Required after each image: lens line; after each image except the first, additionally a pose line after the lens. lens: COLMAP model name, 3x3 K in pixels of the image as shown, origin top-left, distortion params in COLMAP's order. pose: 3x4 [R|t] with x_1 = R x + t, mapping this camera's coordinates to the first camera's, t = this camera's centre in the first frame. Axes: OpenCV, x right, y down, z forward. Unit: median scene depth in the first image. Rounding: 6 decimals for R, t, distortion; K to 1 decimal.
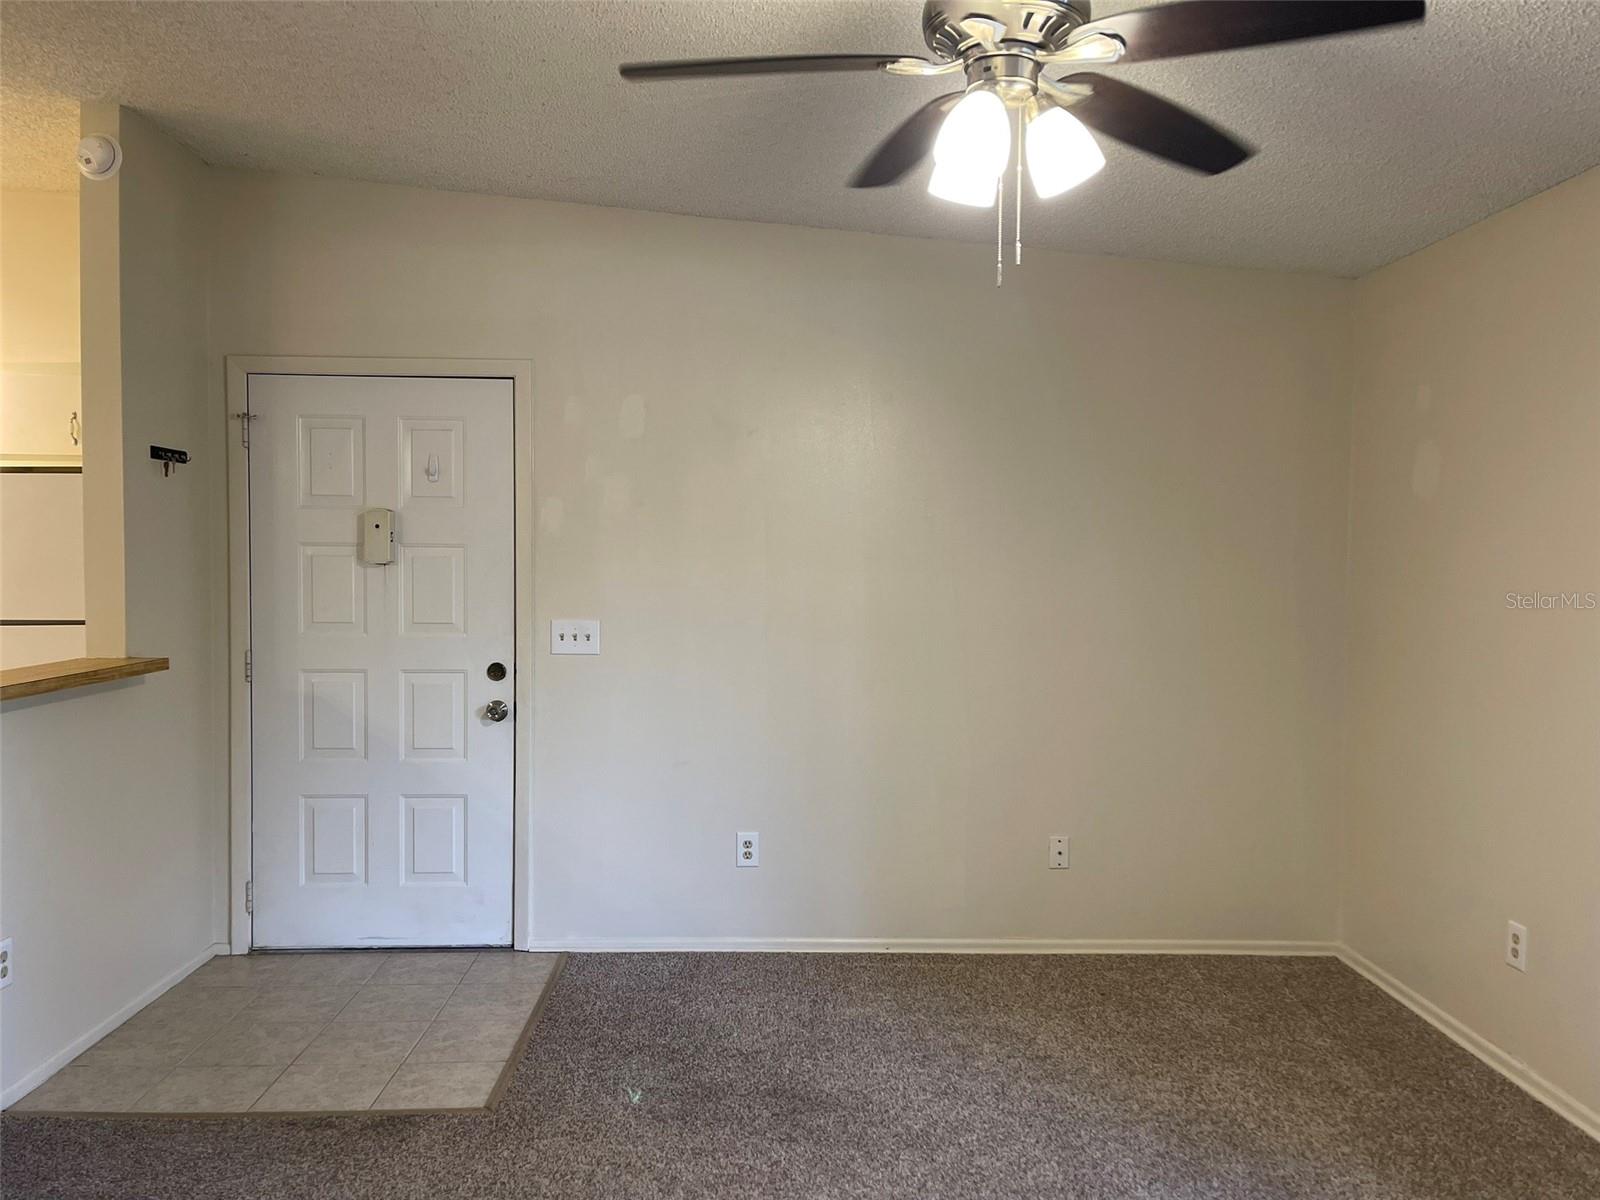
lens RADIAL K [[1205.0, 0, 820.3], [0, 1205.0, 606.4], [0, 0, 1]] dist [0.064730, -0.081805]
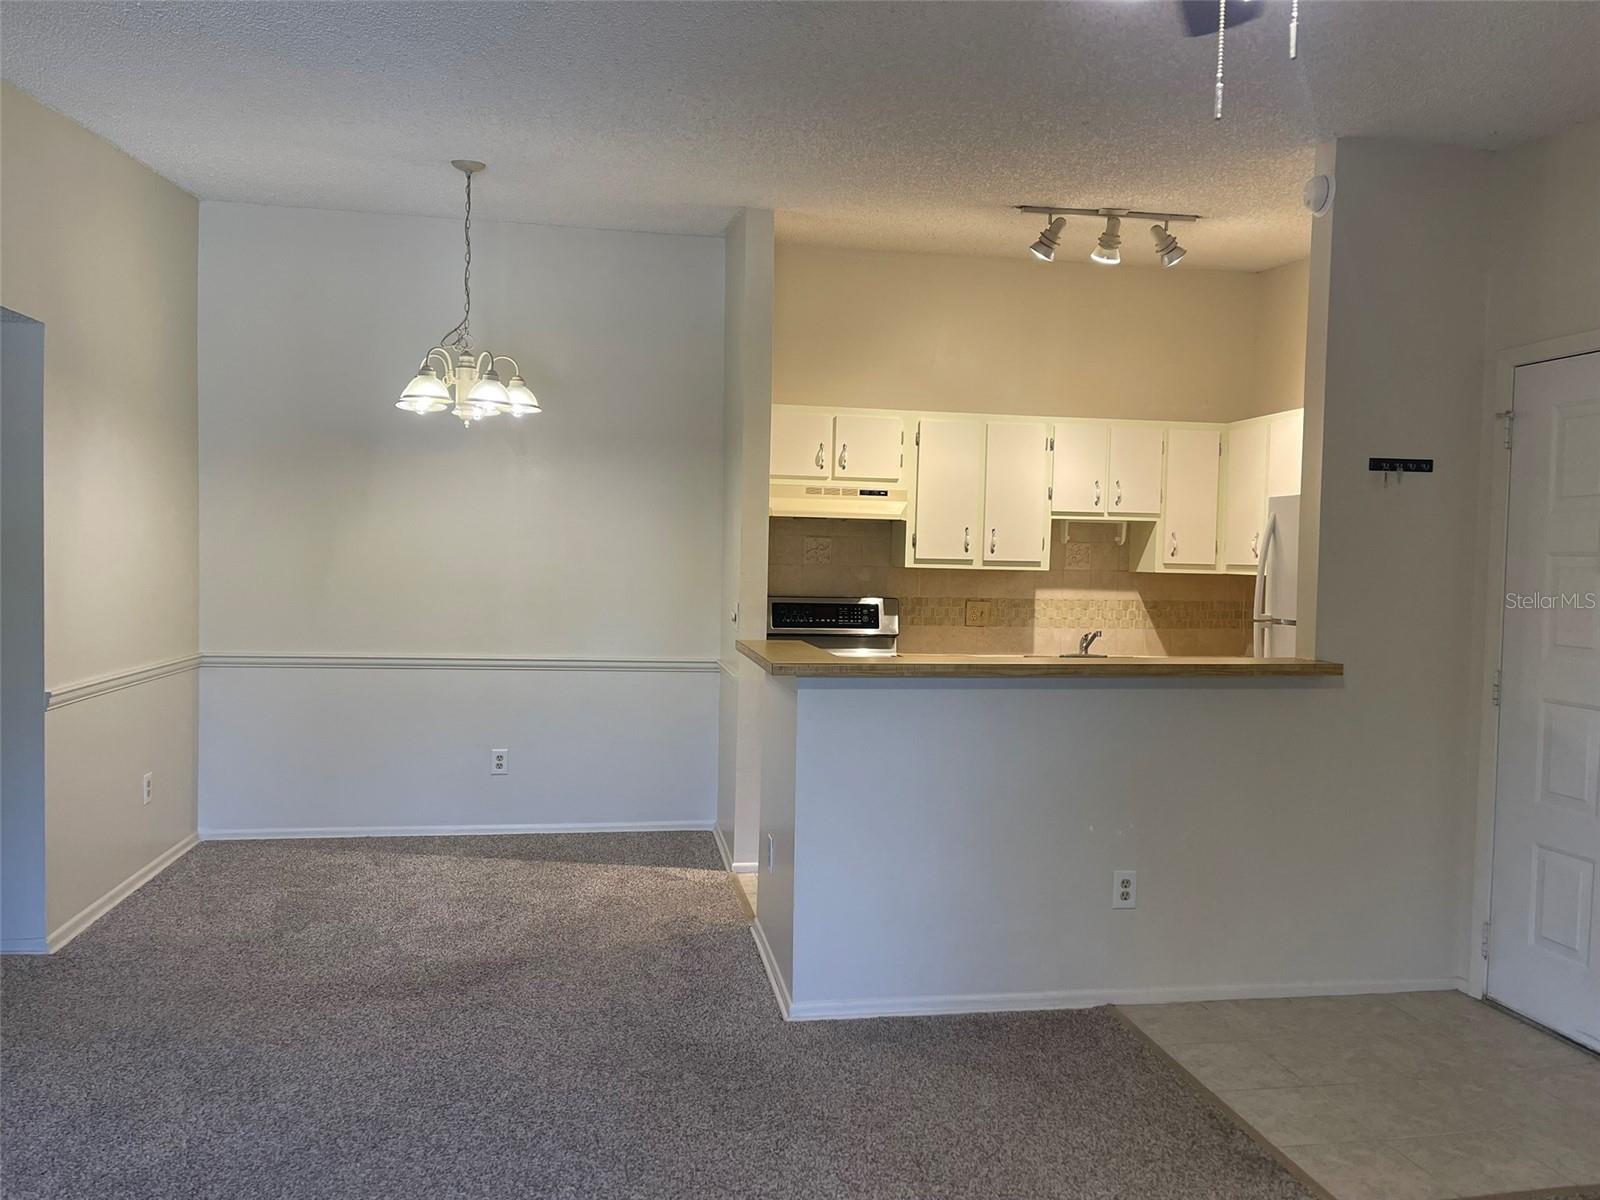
lens RADIAL K [[1222.2, 0, 803.0], [0, 1222.2, 612.8], [0, 0, 1]] dist [0.073778, -0.082879]
pose [[0.131674, 0.041406, -0.990428, 0.381263], [-0.055712, 0.997857, 0.034310, -0.010123], [0.989726, 0.050661, 0.133698, 0.357613]]
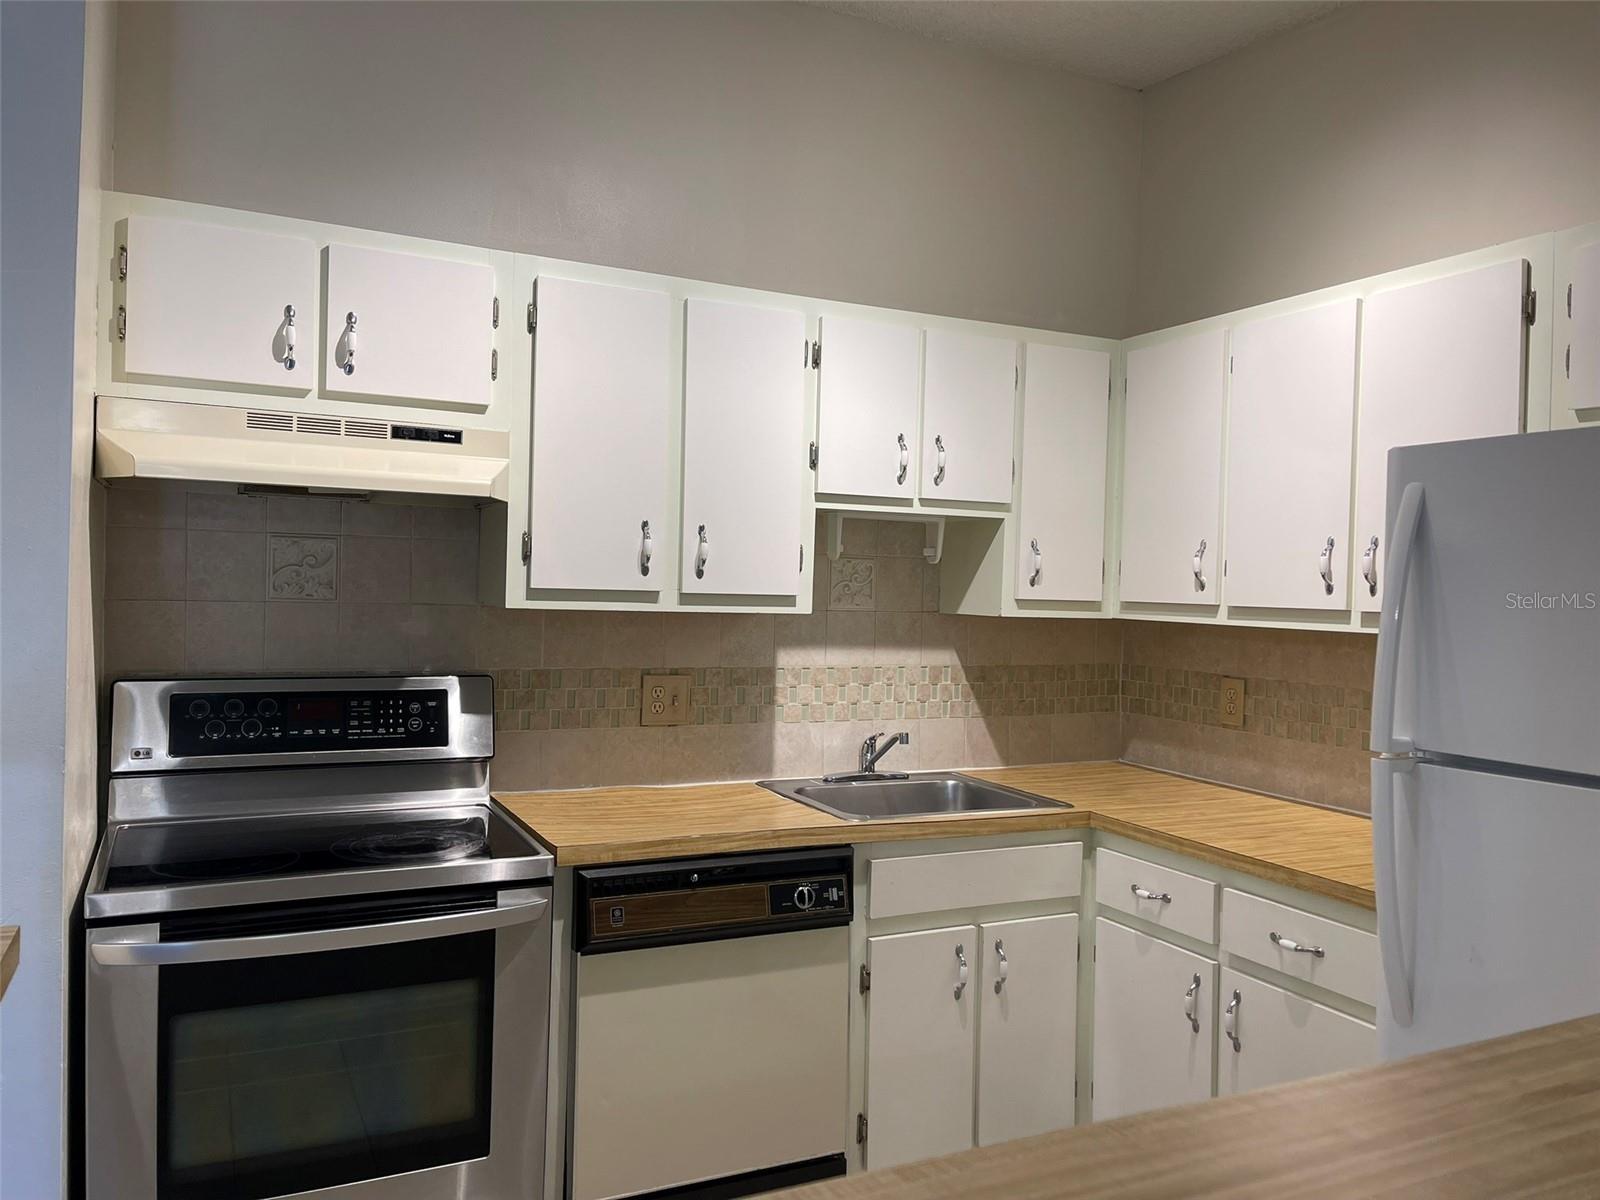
lens RADIAL K [[1222.2, 0, 803.0], [0, 1222.2, 612.8], [0, 0, 1]] dist [0.073778, -0.082879]
pose [[0.403208, 0.023804, -0.914799, -0.368243], [-0.055617, 0.998451, 0.001467, -0.027547], [0.913417, 0.050287, 0.403907, 0.545527]]
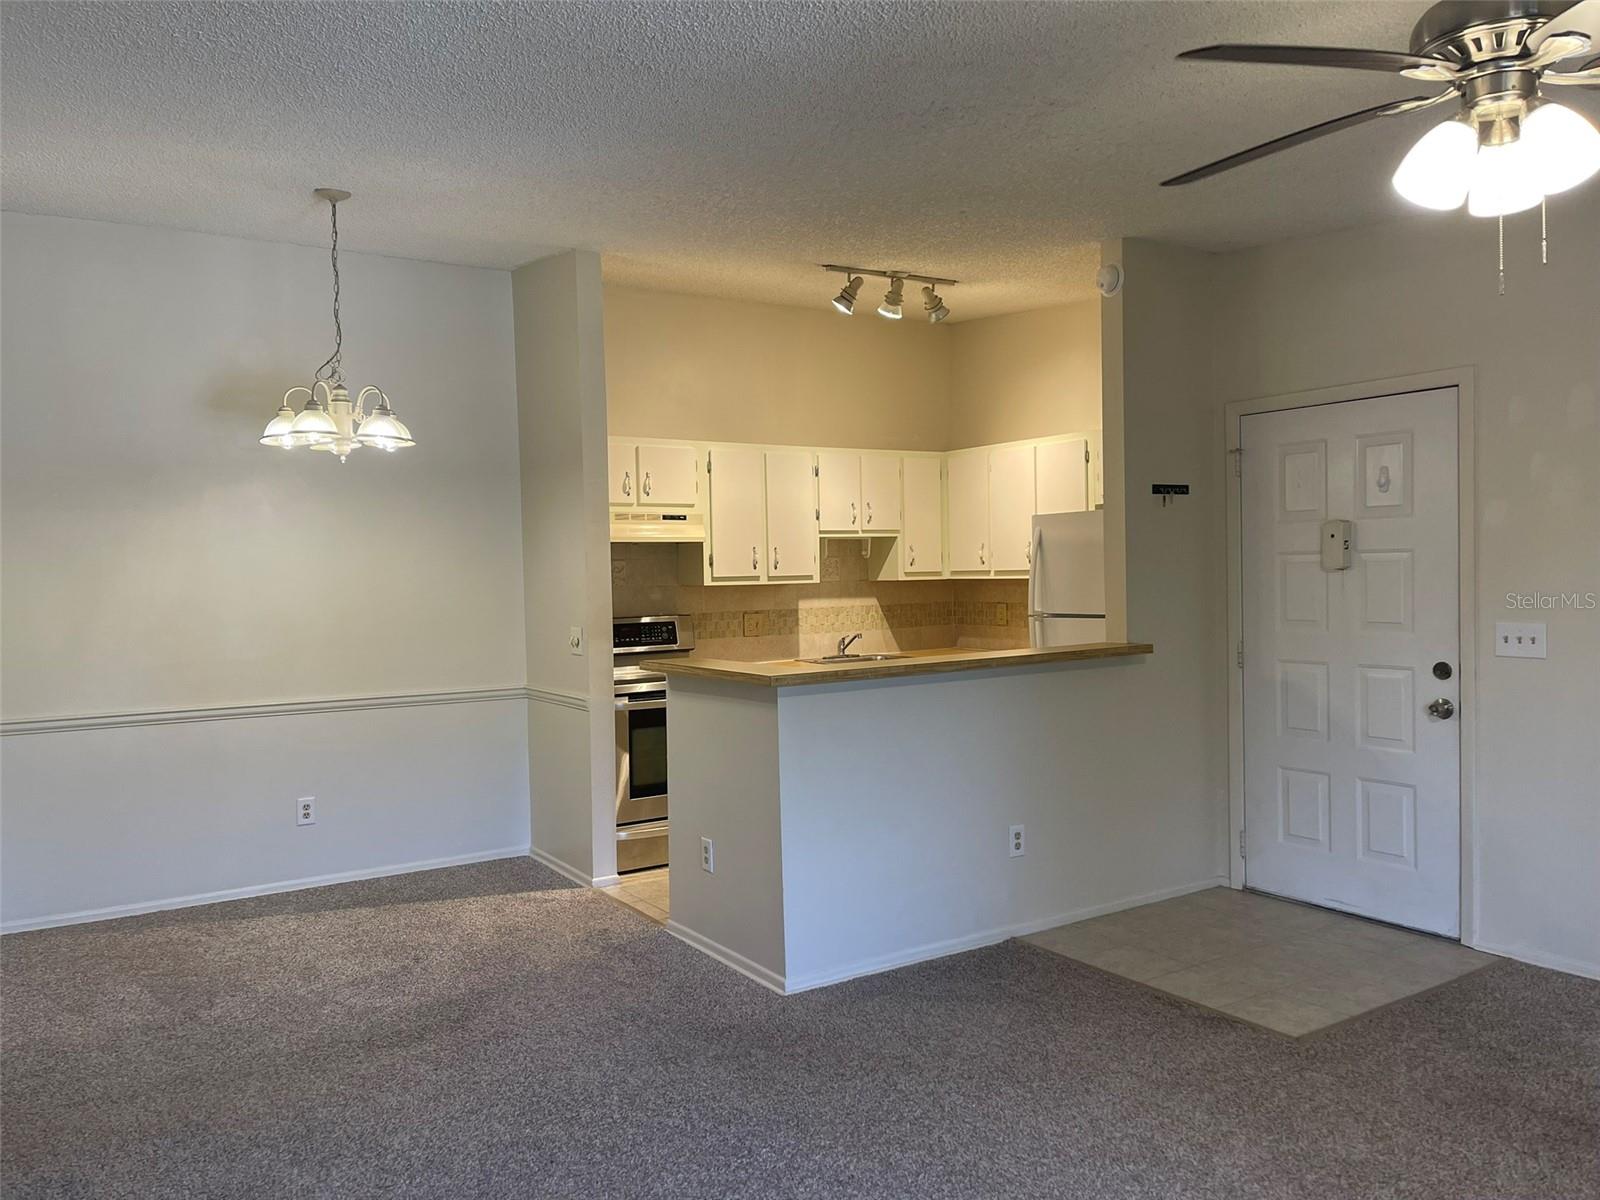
lens RADIAL K [[1222.2, 0, 803.0], [0, 1222.2, 612.8], [0, 0, 1]] dist [0.073778, -0.082879]
pose [[0.511275, 0.012634, -0.859324, 0.368391], [-0.005058, 0.999919, 0.011691, -0.005312], [0.859402, -0.001631, 0.511298, -0.010048]]
